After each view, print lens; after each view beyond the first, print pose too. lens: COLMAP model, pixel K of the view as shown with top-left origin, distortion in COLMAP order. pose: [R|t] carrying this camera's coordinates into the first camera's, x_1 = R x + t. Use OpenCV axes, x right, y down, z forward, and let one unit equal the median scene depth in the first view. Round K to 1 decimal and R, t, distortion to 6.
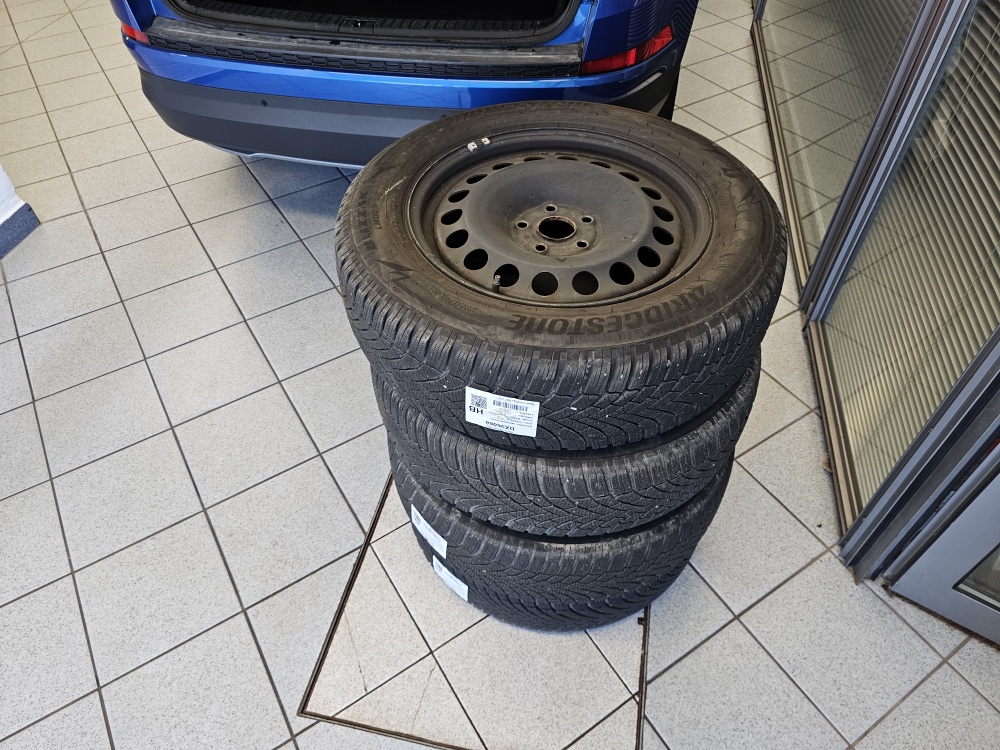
lens RADIAL K [[678.9, 0, 493.8], [0, 678.9, 376.3], [0, 0, 1]] dist [0.057637, -0.055404]
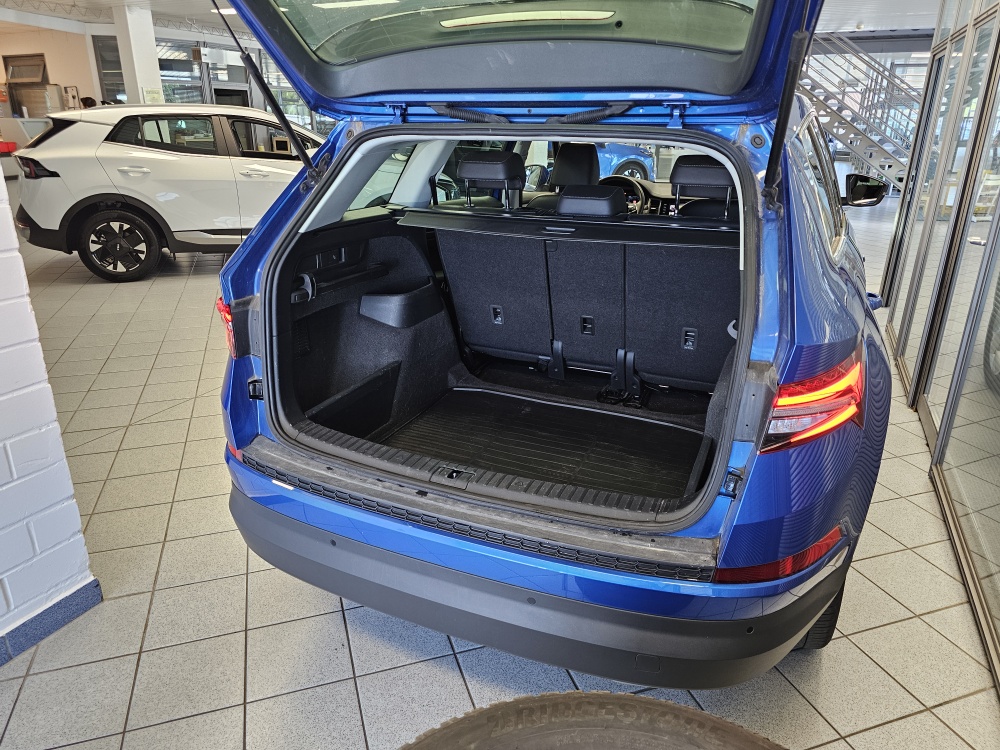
lens RADIAL K [[678.9, 0, 493.8], [0, 678.9, 376.3], [0, 0, 1]] dist [0.057637, -0.055404]
pose [[0.970999, 0.096266, -0.218844, 0.031543], [-0.184199, 0.884767, -0.428086, -0.252771], [0.152416, 0.455982, 0.876841, 0.178517]]
